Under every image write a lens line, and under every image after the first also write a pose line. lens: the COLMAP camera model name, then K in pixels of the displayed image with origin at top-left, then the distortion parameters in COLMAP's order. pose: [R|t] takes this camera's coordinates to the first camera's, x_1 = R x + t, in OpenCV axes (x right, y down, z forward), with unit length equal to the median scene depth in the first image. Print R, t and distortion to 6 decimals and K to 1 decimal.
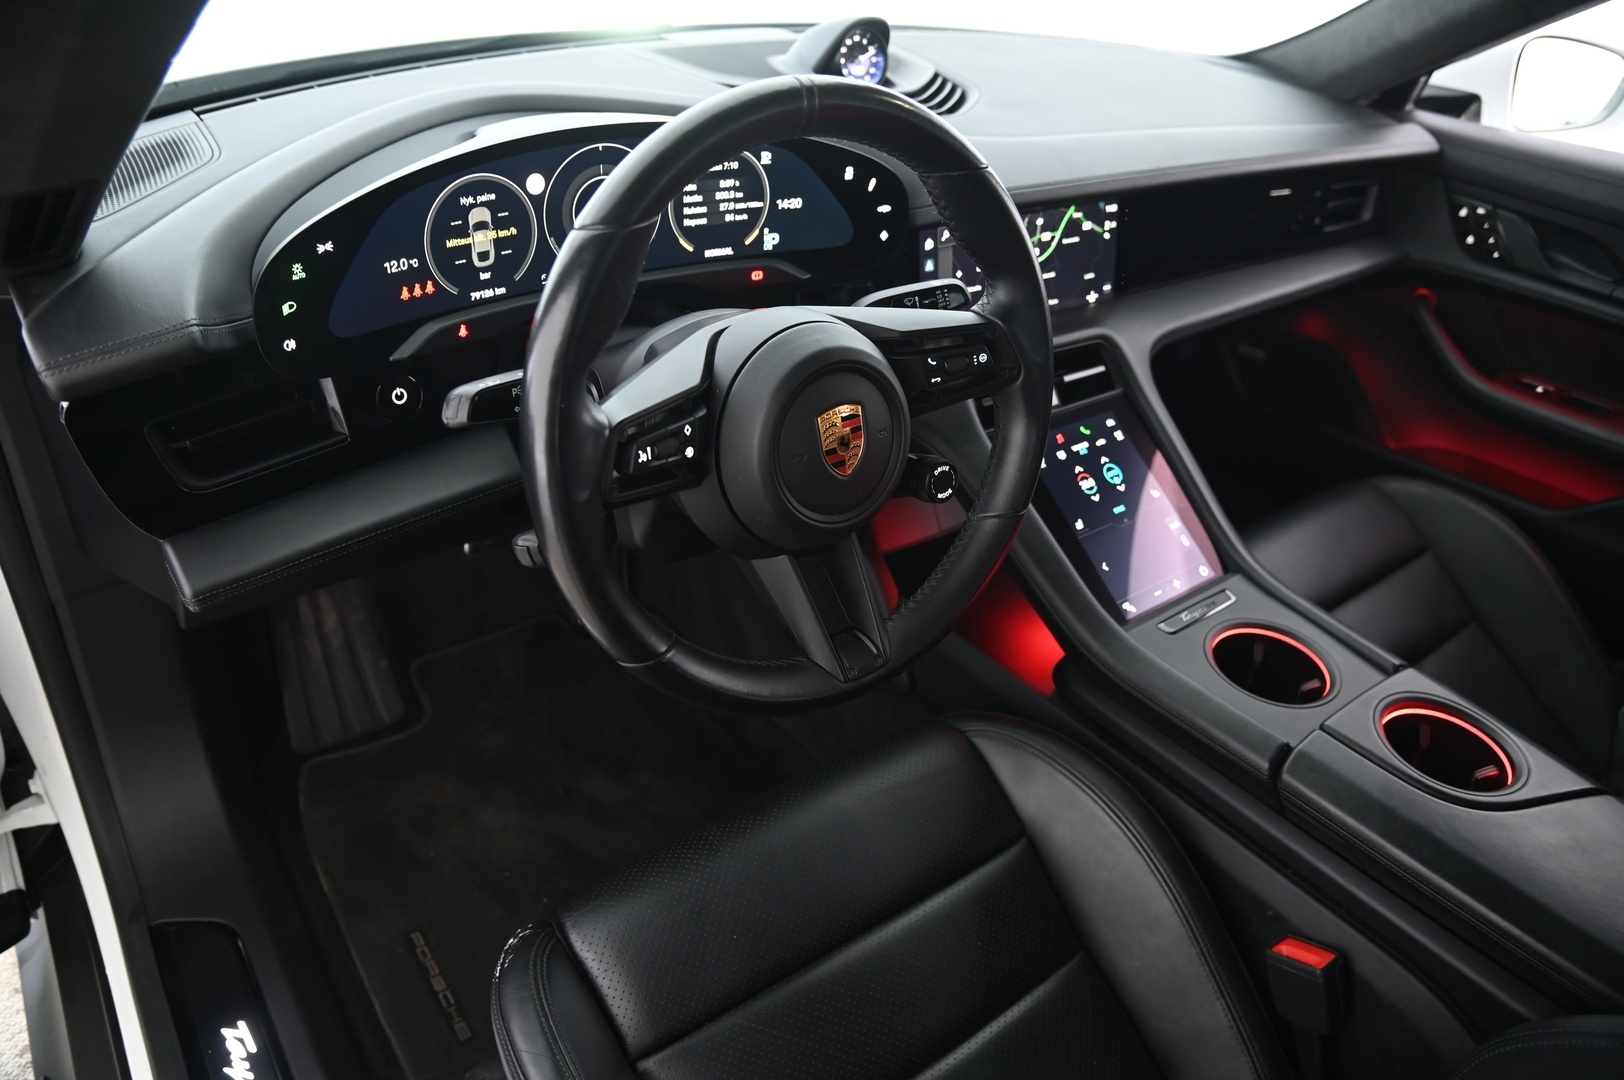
lens RADIAL K [[1104.4, 0, 851.1], [0, 1104.4, 528.7], [0, 0, 1]] dist [-0.087523, 0.023380]
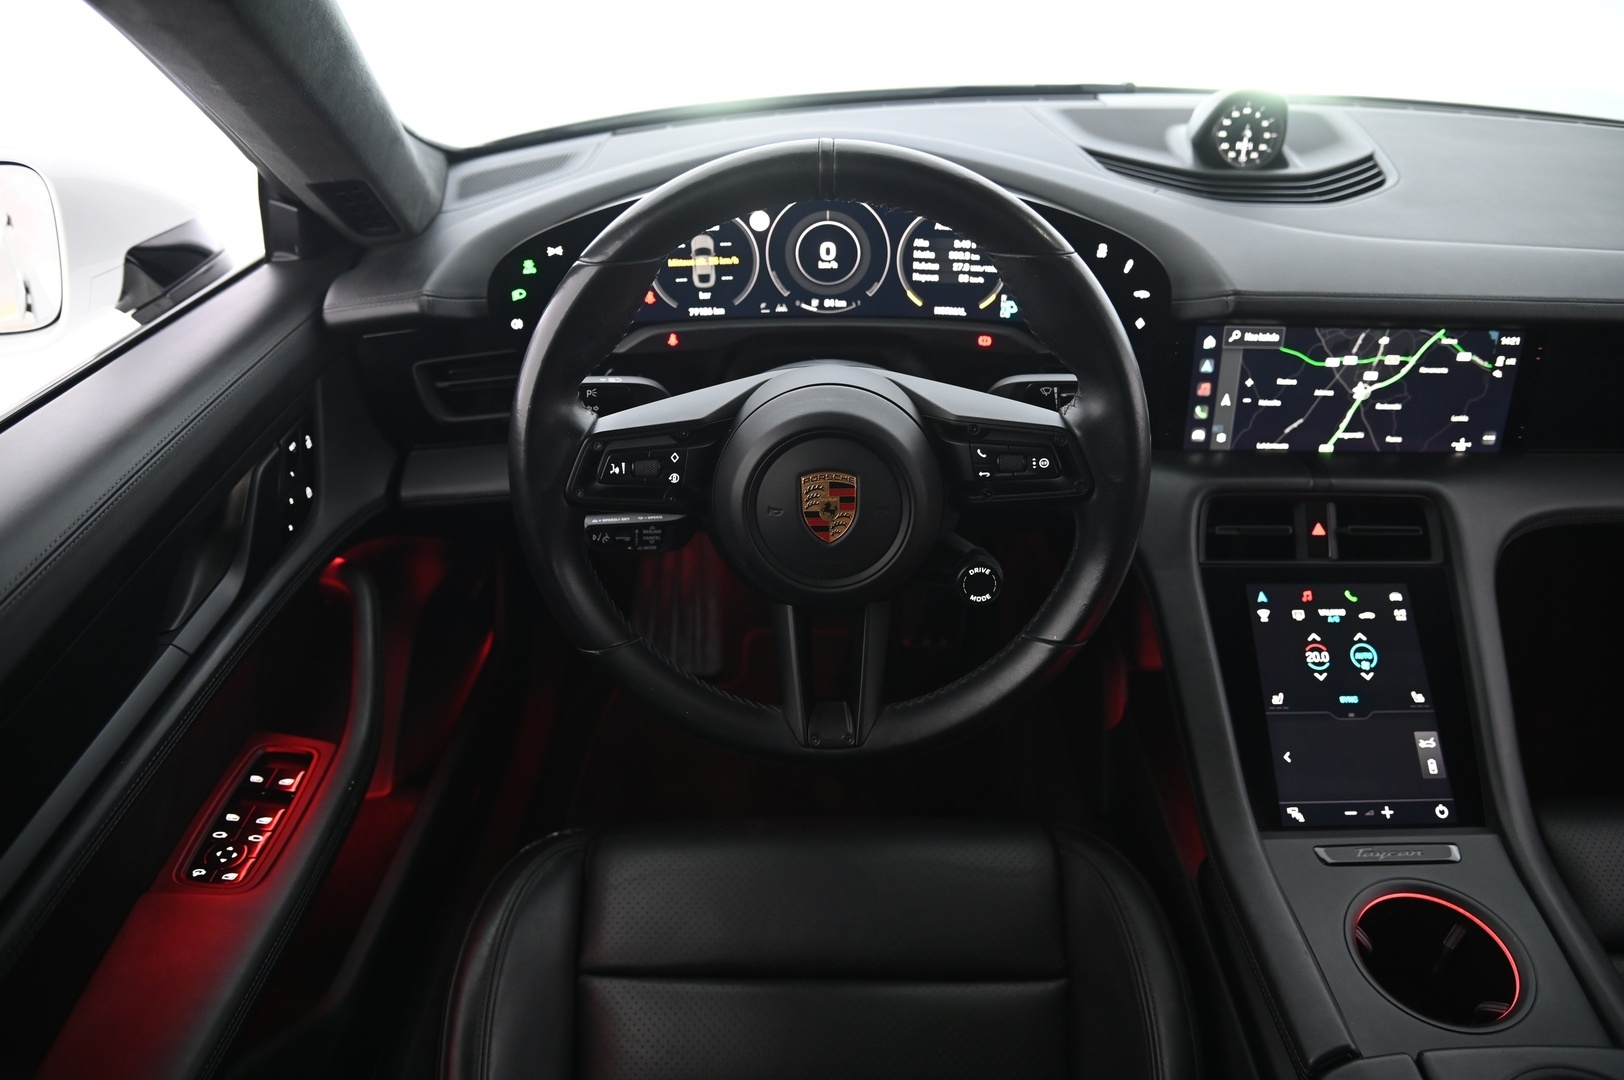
lens RADIAL K [[1104.4, 0, 837.4], [0, 1104.4, 541.1], [0, 0, 1]] dist [-0.087523, 0.023380]
pose [[0.795143, 0.261745, -0.547026, 0.410042], [-0.278343, 0.958948, 0.054252, -0.079589], [0.538770, 0.109123, 0.835356, 0.137709]]
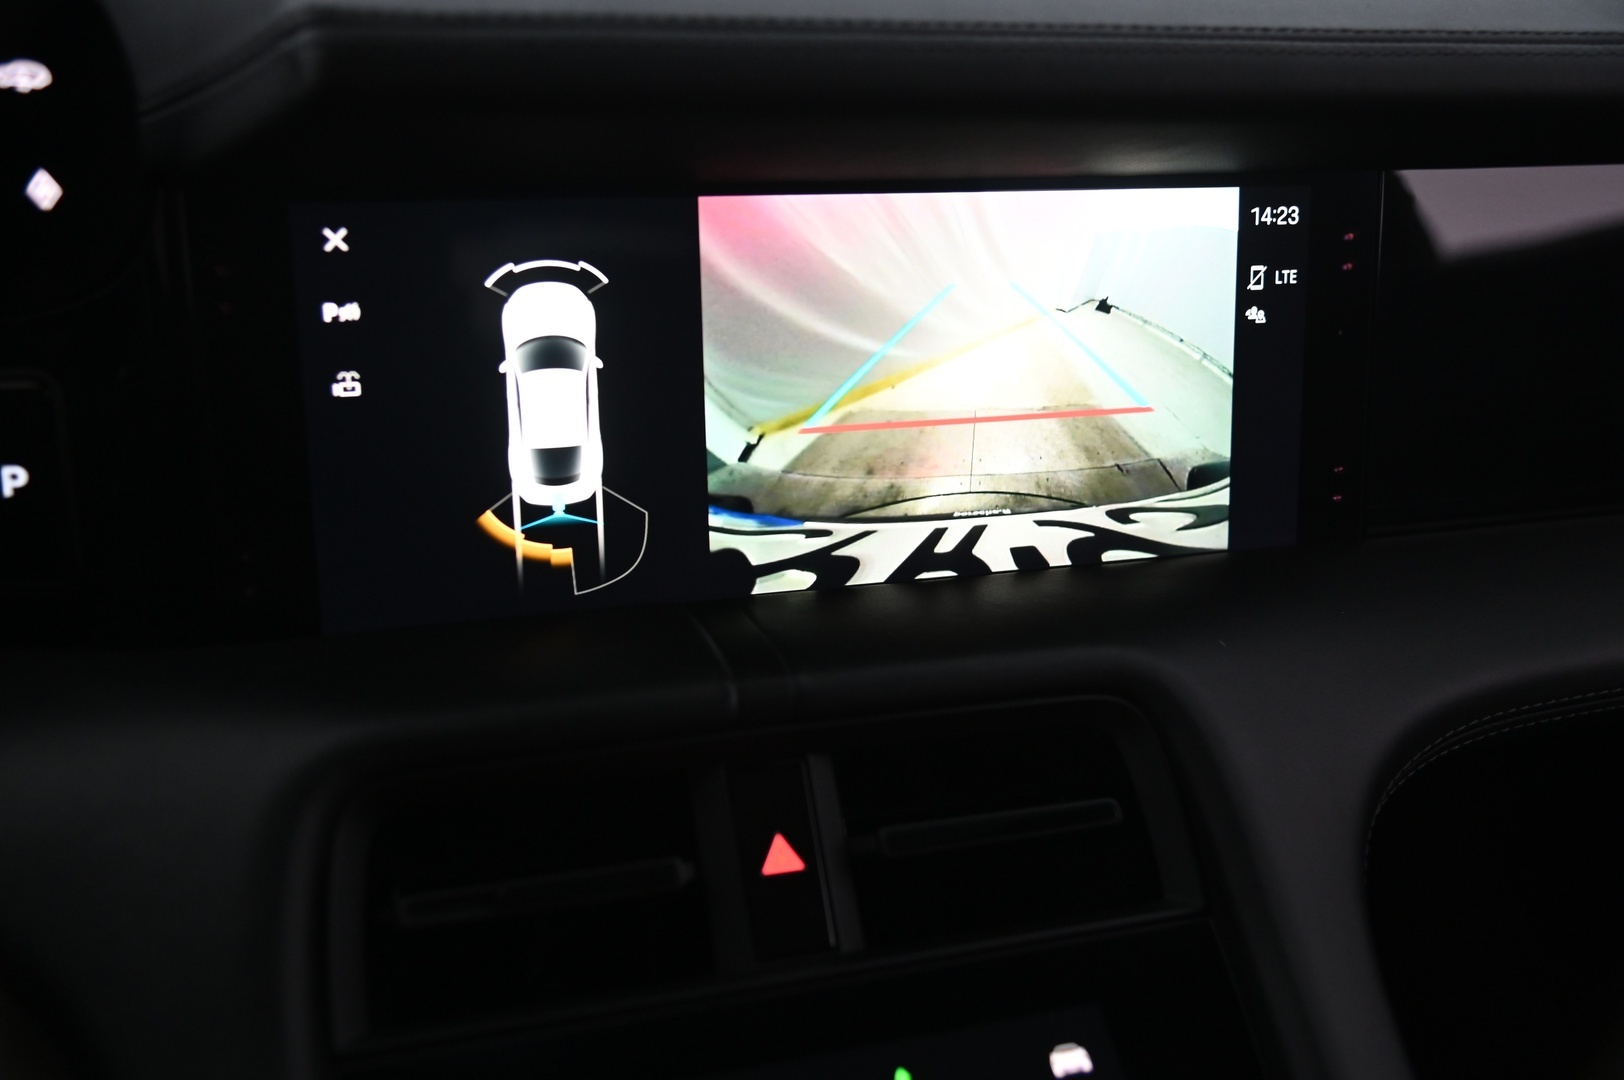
lens RADIAL K [[1703.2, 0, 808.9], [0, 1703.2, 543.9], [0, 0, 1]] dist [-0.012119, 0.000000]
pose [[0.945635, 0.080045, -0.315226, 0.353714], [-0.146753, 0.969976, -0.193935, -0.152382], [0.290238, 0.229652, 0.928990, 0.777473]]
